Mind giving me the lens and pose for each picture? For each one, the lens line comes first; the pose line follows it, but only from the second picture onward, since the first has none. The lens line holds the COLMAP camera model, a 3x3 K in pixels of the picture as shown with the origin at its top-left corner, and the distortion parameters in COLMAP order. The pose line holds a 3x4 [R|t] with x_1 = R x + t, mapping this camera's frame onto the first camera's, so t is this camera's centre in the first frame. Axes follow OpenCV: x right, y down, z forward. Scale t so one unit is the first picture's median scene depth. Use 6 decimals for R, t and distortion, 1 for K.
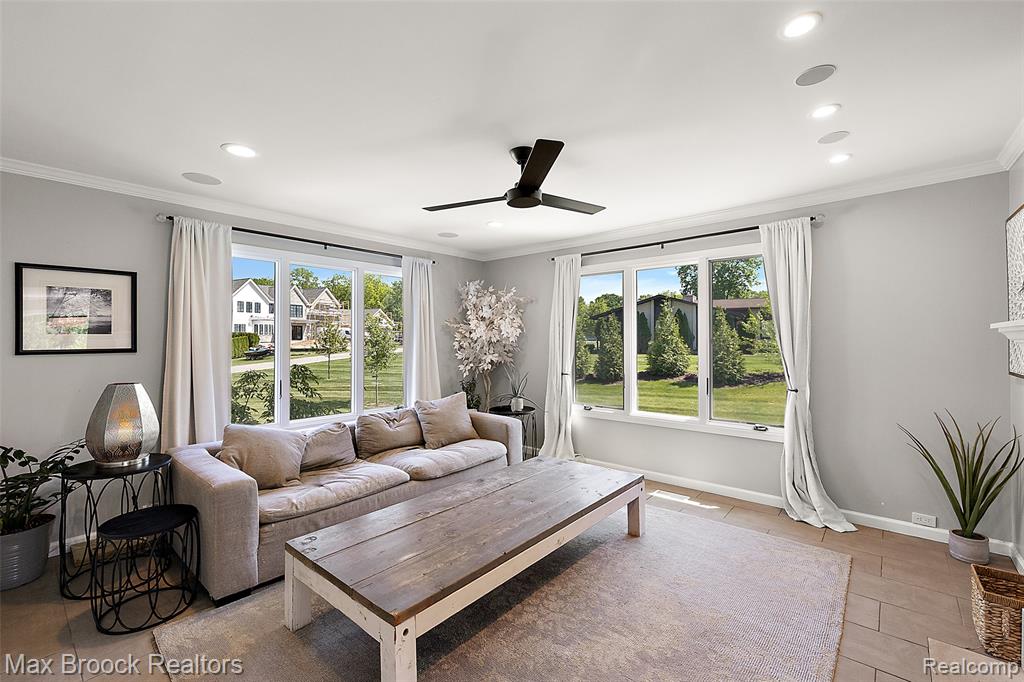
lens RADIAL K [[431.7, 0, 513.9], [0, 431.7, 339.5], [0, 0, 1]] dist [0.002240, -0.000590]
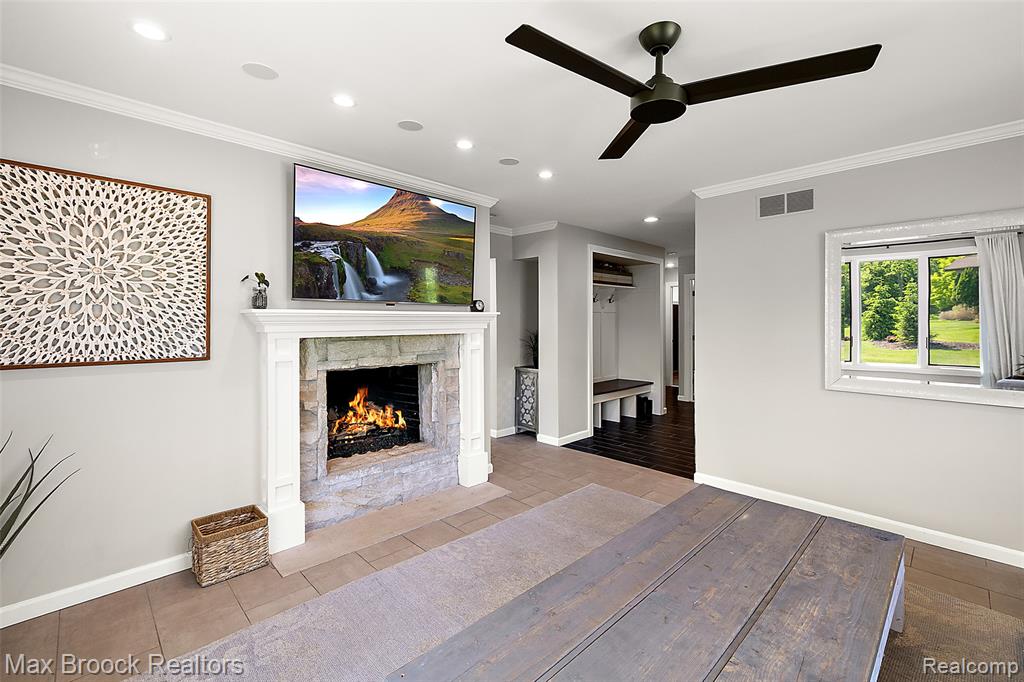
lens RADIAL K [[431.7, 0, 510.1], [0, 431.7, 332.1], [0, 0, 1]] dist [0.002240, -0.000590]
pose [[-0.994500, 0.001406, 0.104727, 0.191375], [0.001669, 0.999996, 0.002429, 0.020175], [-0.104724, 0.002591, -0.994498, 1.759730]]
